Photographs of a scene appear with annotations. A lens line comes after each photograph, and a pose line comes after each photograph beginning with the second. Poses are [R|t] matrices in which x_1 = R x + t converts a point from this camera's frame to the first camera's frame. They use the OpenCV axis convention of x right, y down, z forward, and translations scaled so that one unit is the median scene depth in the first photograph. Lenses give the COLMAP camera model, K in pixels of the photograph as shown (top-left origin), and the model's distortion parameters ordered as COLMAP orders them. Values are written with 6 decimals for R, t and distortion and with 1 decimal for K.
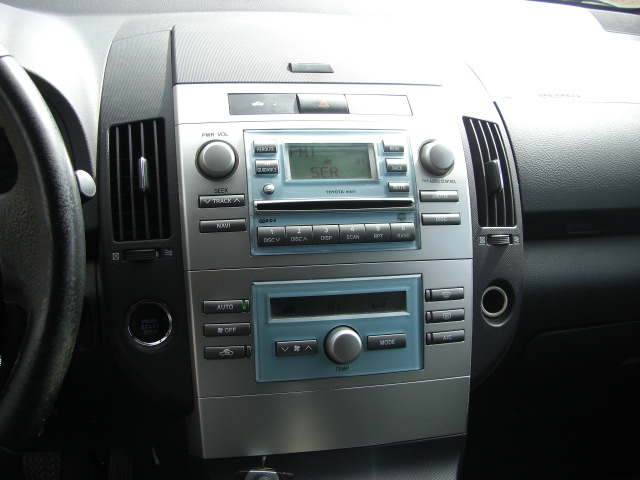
lens RADIAL K [[718.4, 0, 322.6], [0, 718.4, 238.1], [0, 0, 1]] dist [-0.144362, 0.000000]
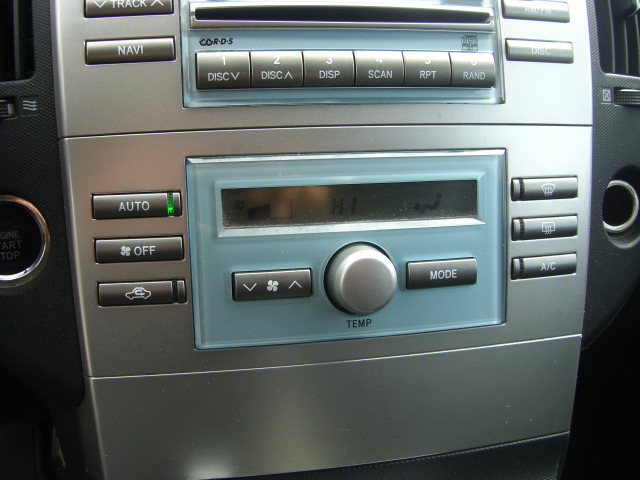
lens RADIAL K [[718.4, 0, 315.5], [0, 718.4, 242.4], [0, 0, 1]] dist [-0.144362, 0.000000]
pose [[0.999772, 0.001566, -0.021292, 0.006243], [0.000588, 0.994906, 0.100802, 0.068280], [0.021341, -0.100792, 0.994679, 0.471651]]
